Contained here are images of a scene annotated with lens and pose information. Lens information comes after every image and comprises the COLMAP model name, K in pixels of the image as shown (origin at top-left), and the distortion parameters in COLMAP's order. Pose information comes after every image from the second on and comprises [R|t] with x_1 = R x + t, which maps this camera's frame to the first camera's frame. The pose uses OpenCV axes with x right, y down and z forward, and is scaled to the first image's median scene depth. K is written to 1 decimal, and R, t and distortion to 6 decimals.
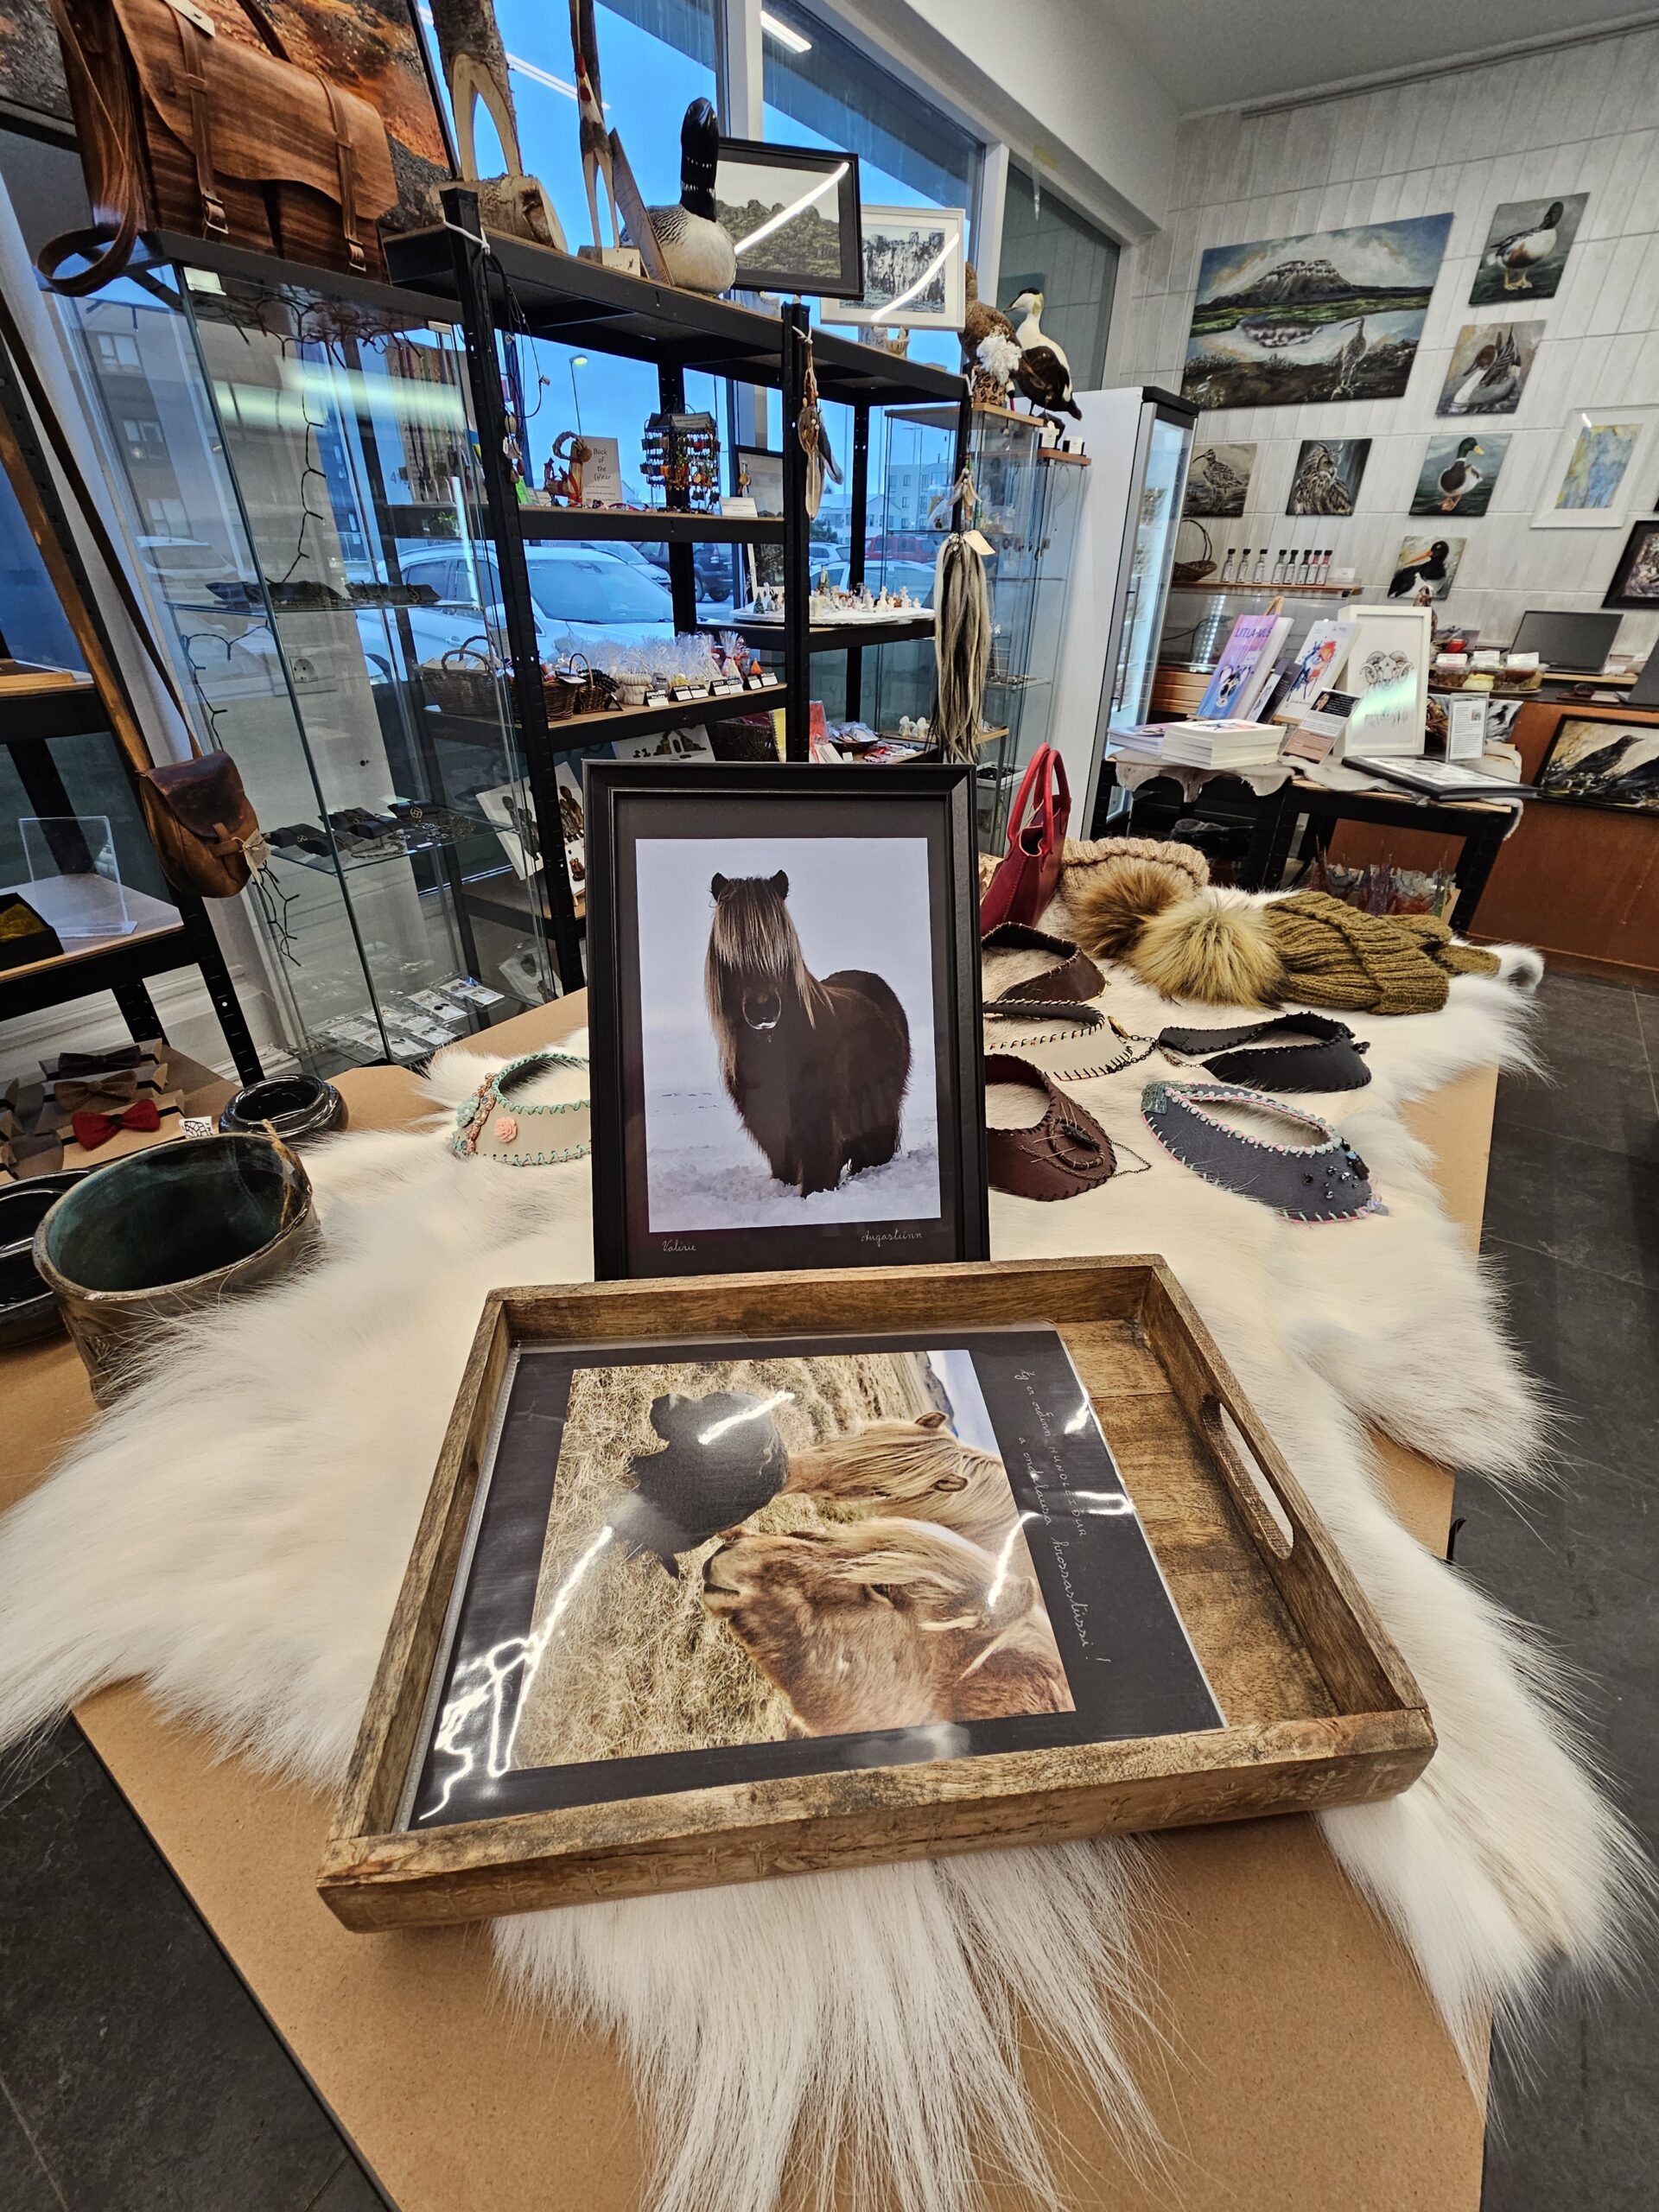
lens RADIAL K [[913.9, 0, 821.0], [0, 913.9, 1091.4], [0, 0, 1]] dist [-0.004686, 0.004255]
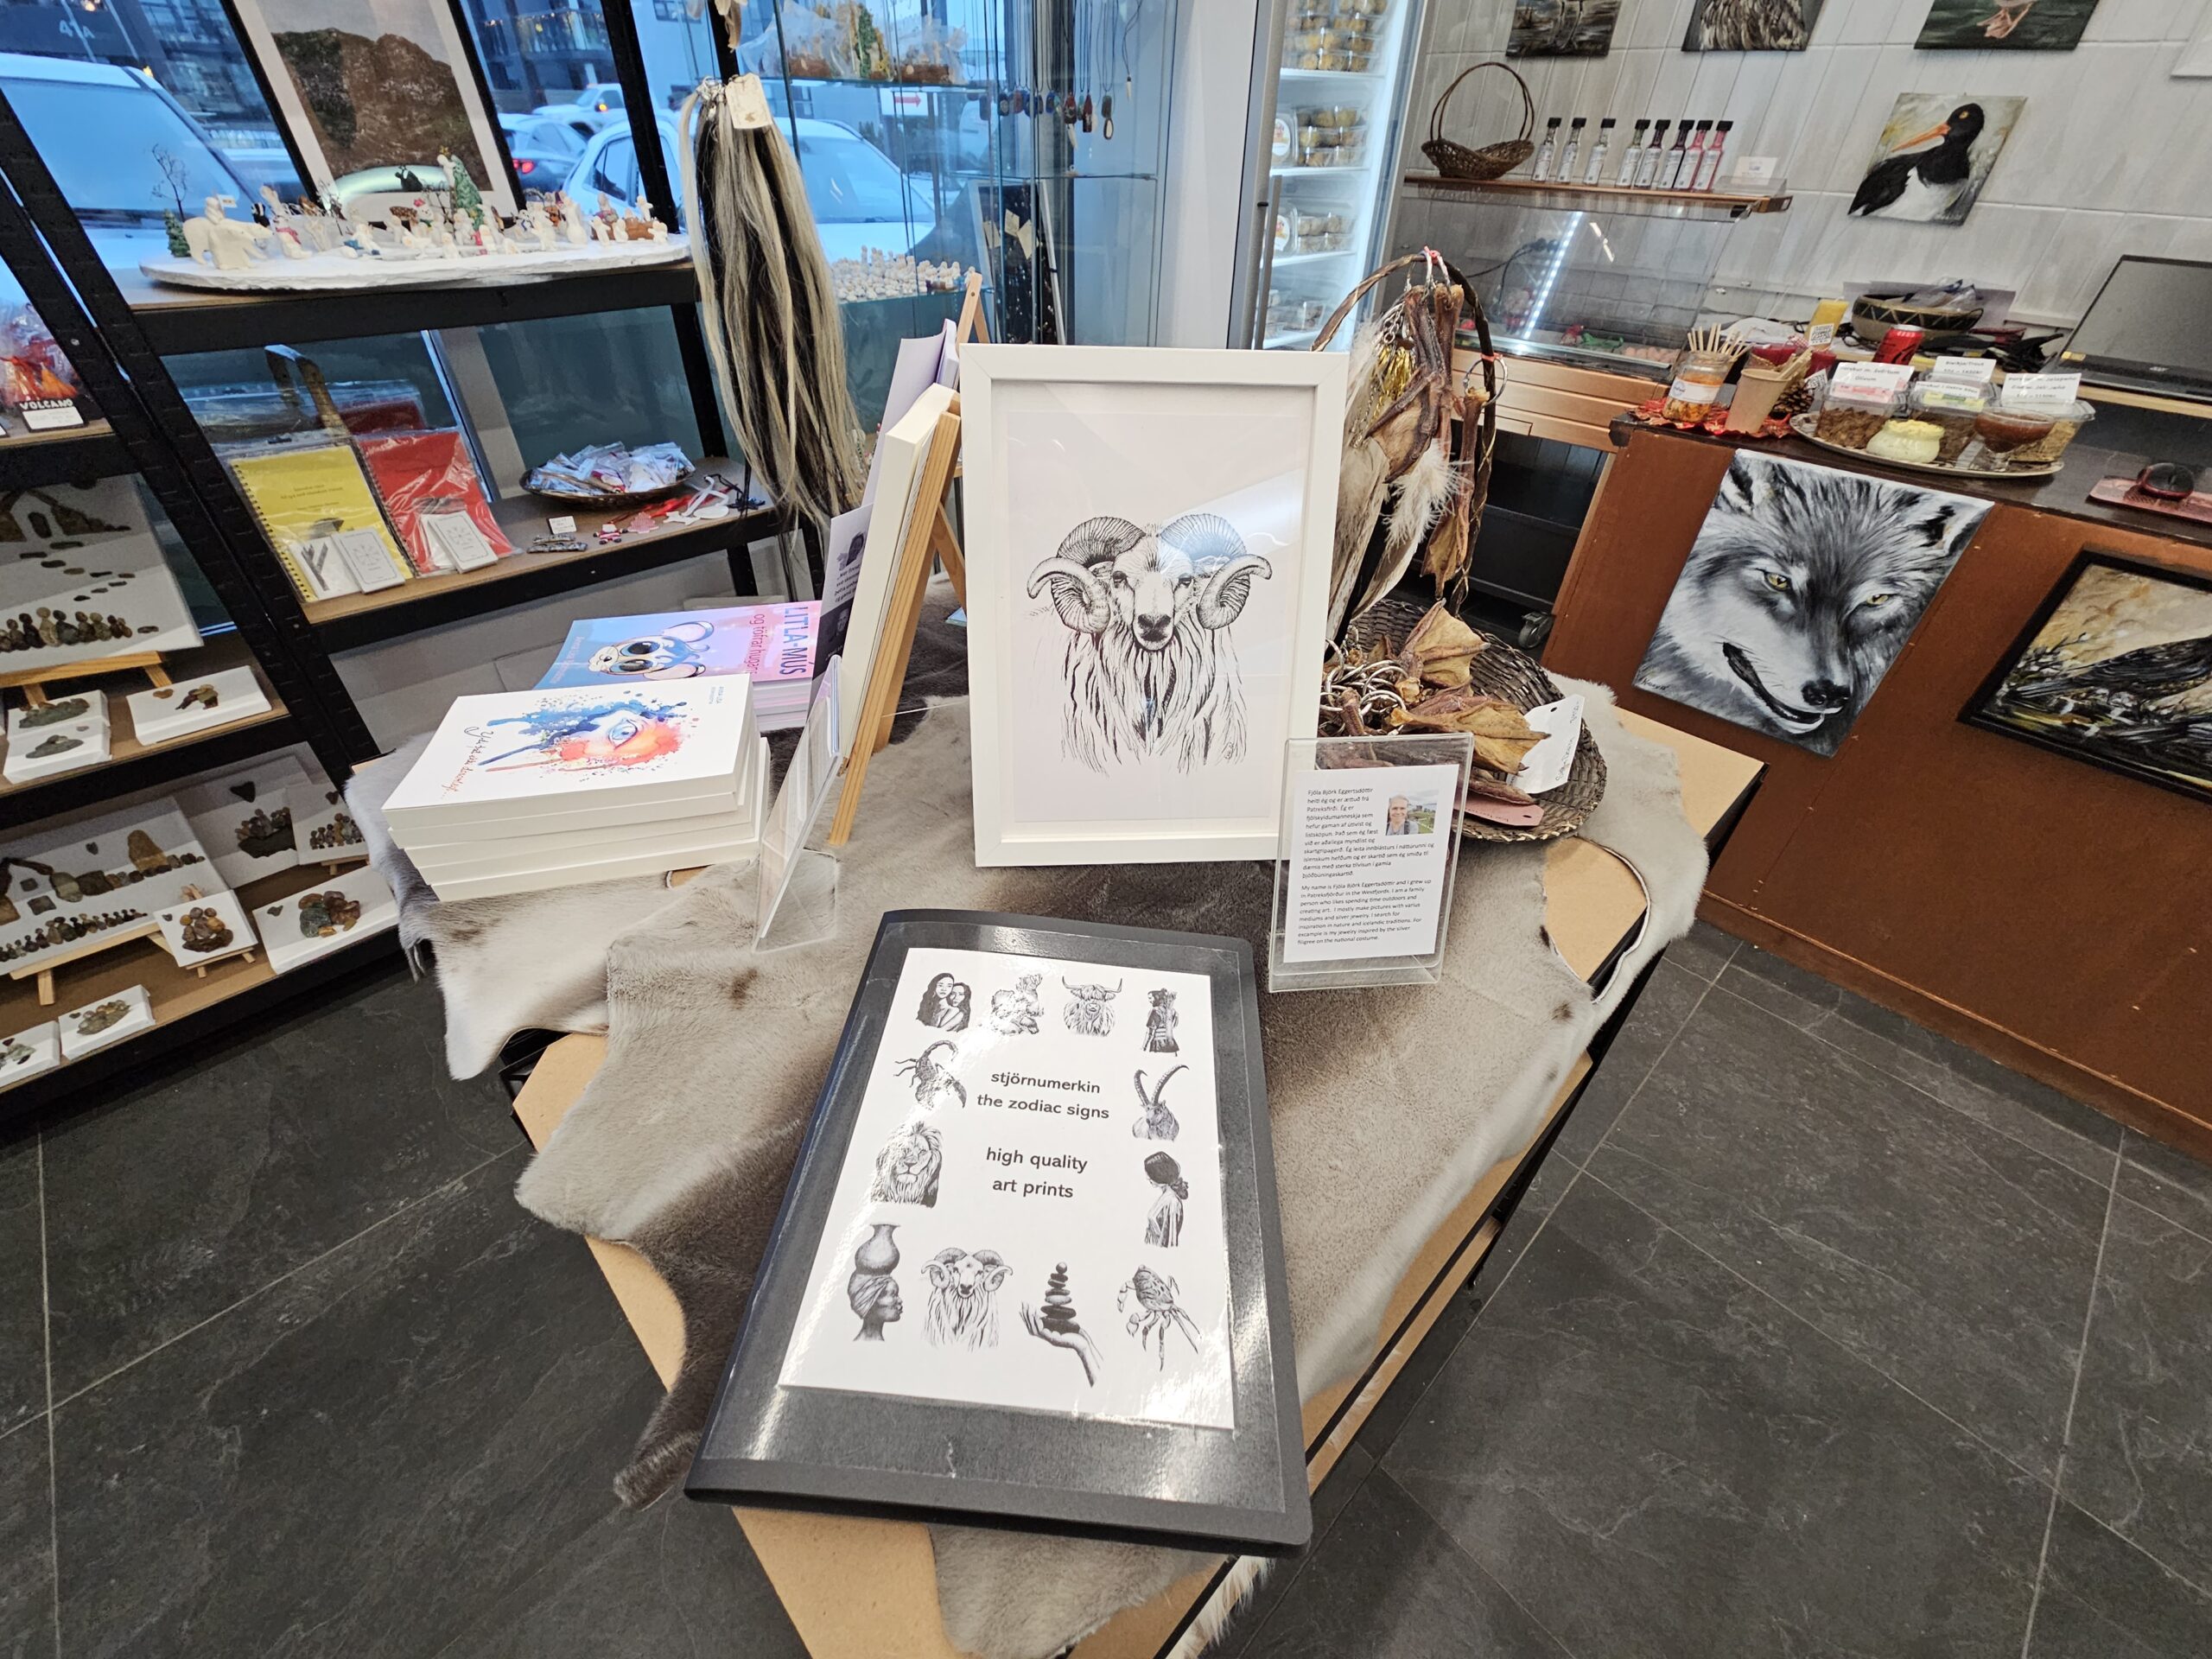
lens RADIAL K [[913.9, 0, 1090.3], [0, 913.9, 825.1], [0, 0, 1]] dist [-0.004686, 0.004255]
pose [[0.977615, 0.133901, -0.162292, 0.345198], [-0.112774, 0.984668, 0.133084, -0.223917], [0.177624, -0.111803, 0.977727, 0.377810]]
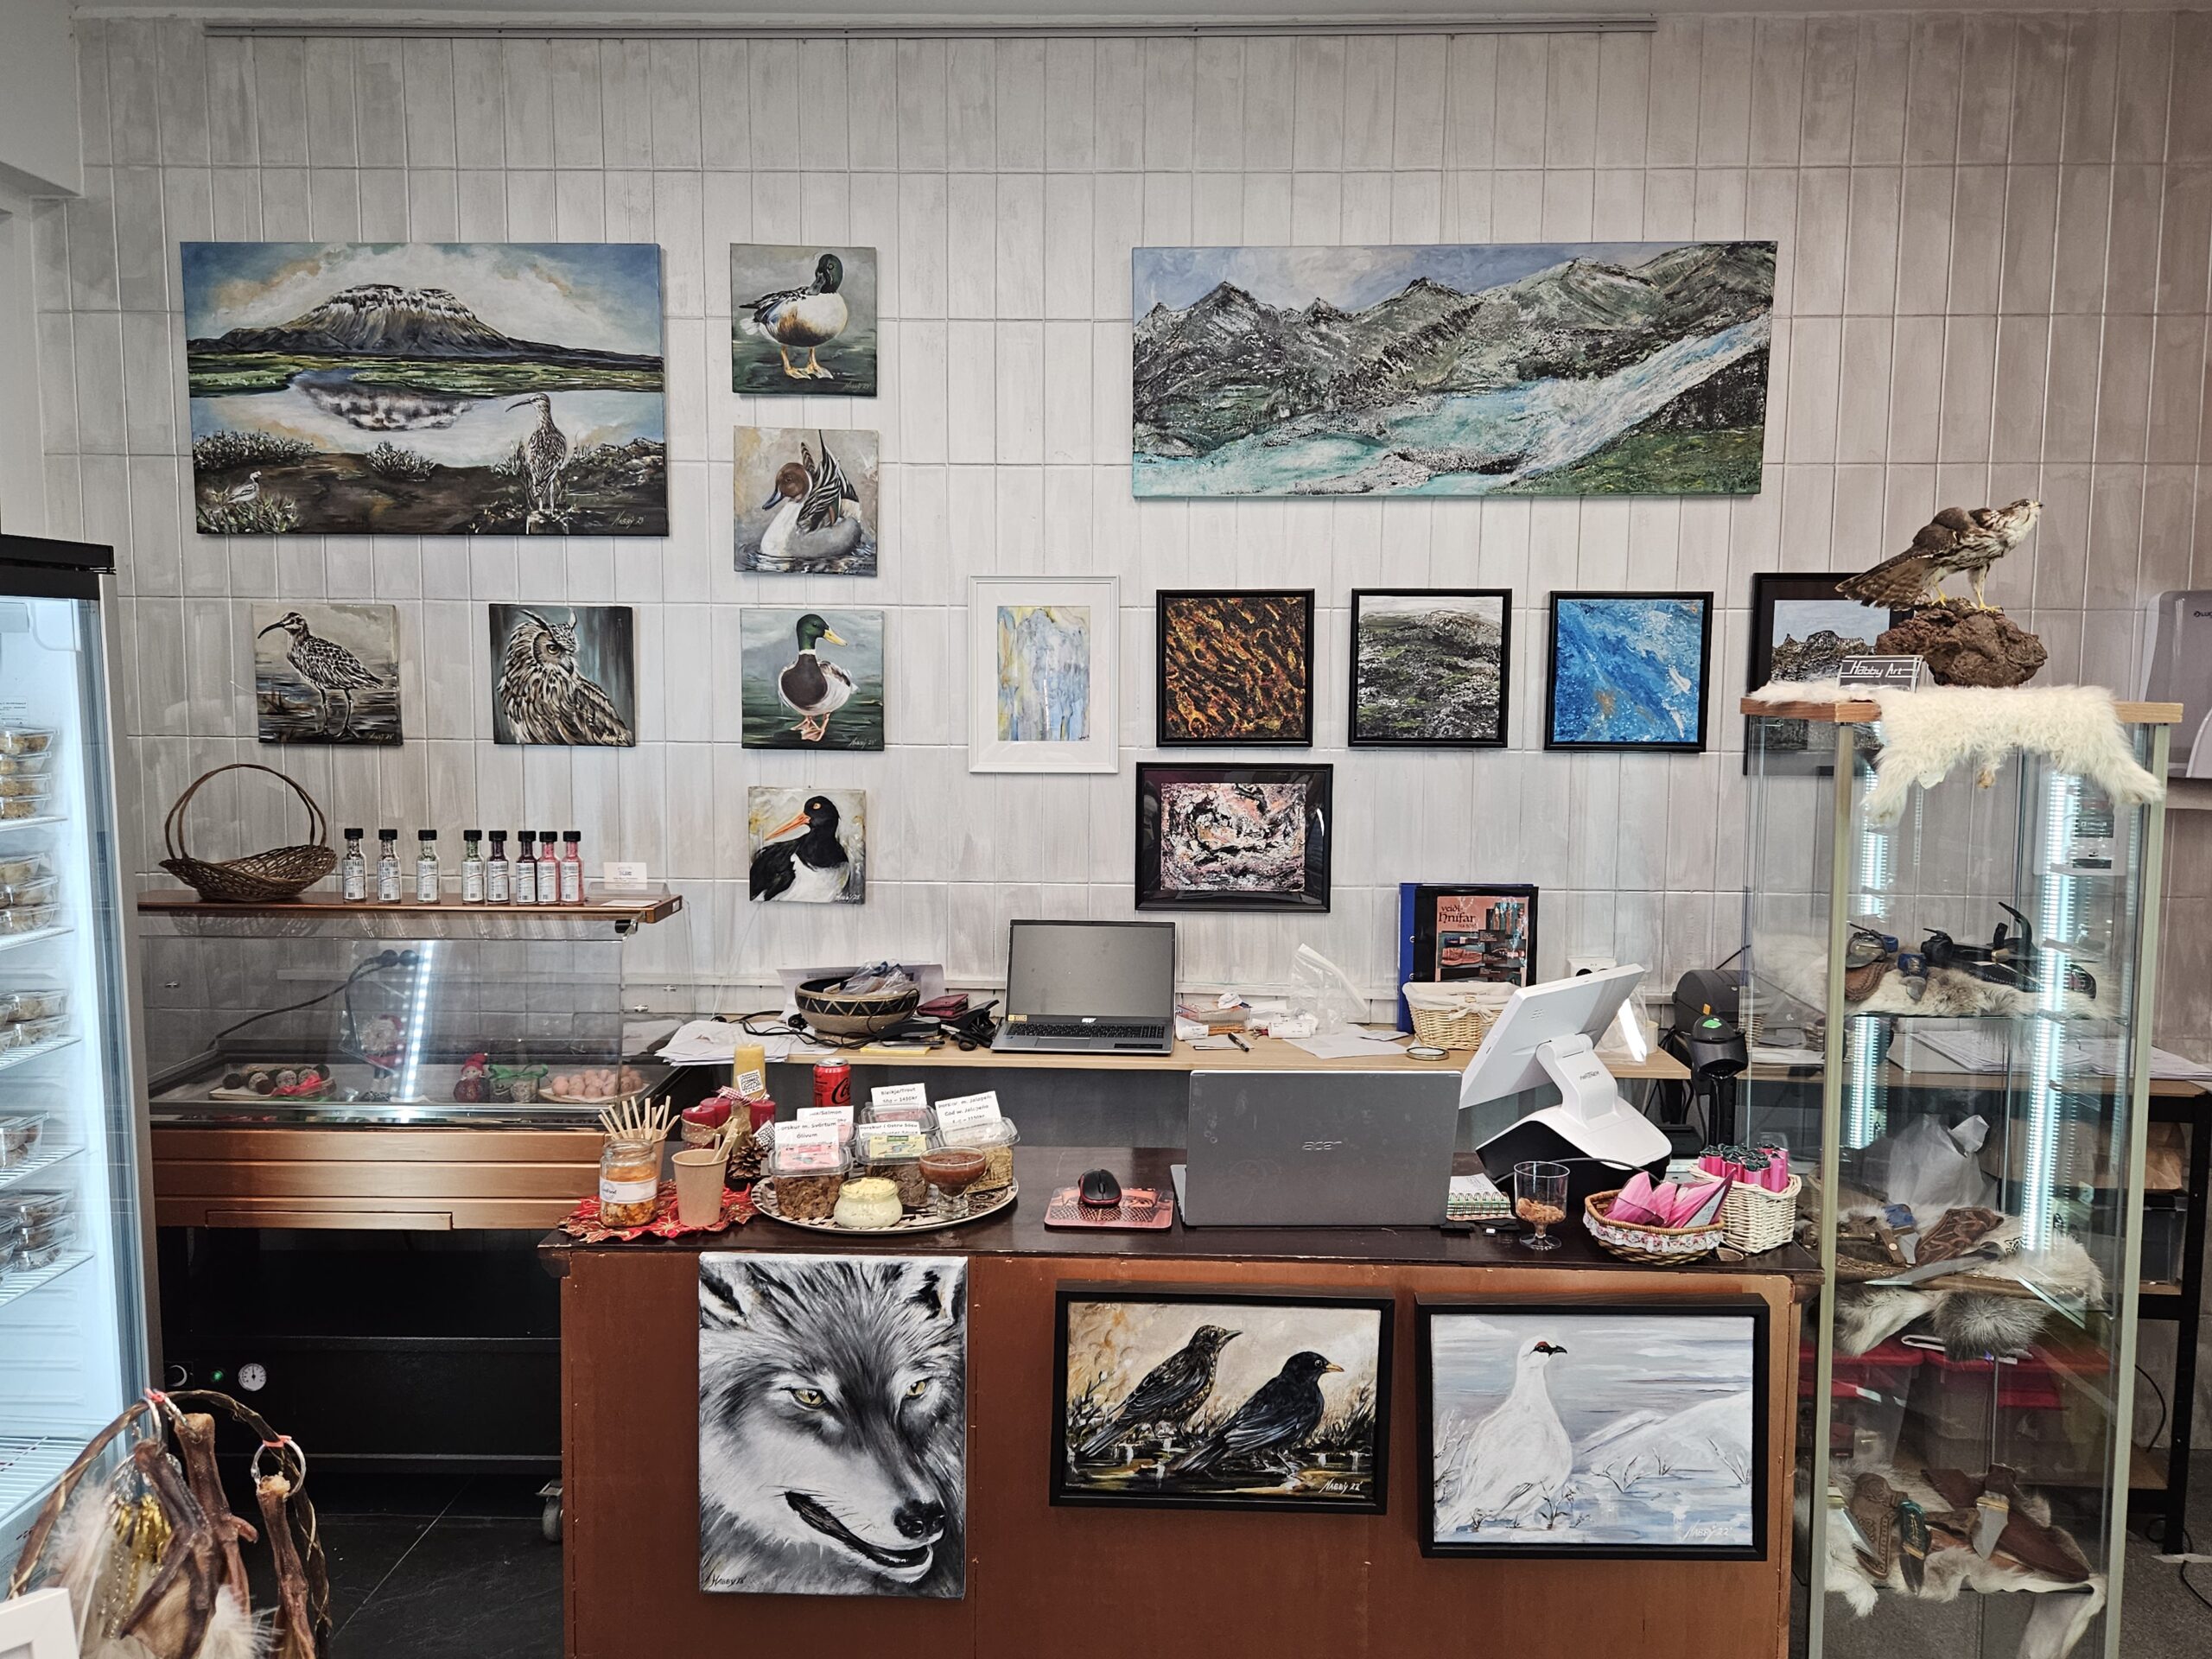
lens RADIAL K [[1728.0, 0, 1121.7], [0, 1728.0, 809.1], [0, 0, 1]] dist [0.066924, -0.059360]
pose [[0.844364, -0.054051, 0.533036, 0.350528], [0.277625, 0.895049, -0.349016, -0.253678], [-0.458229, 0.442681, 0.770753, 0.257720]]
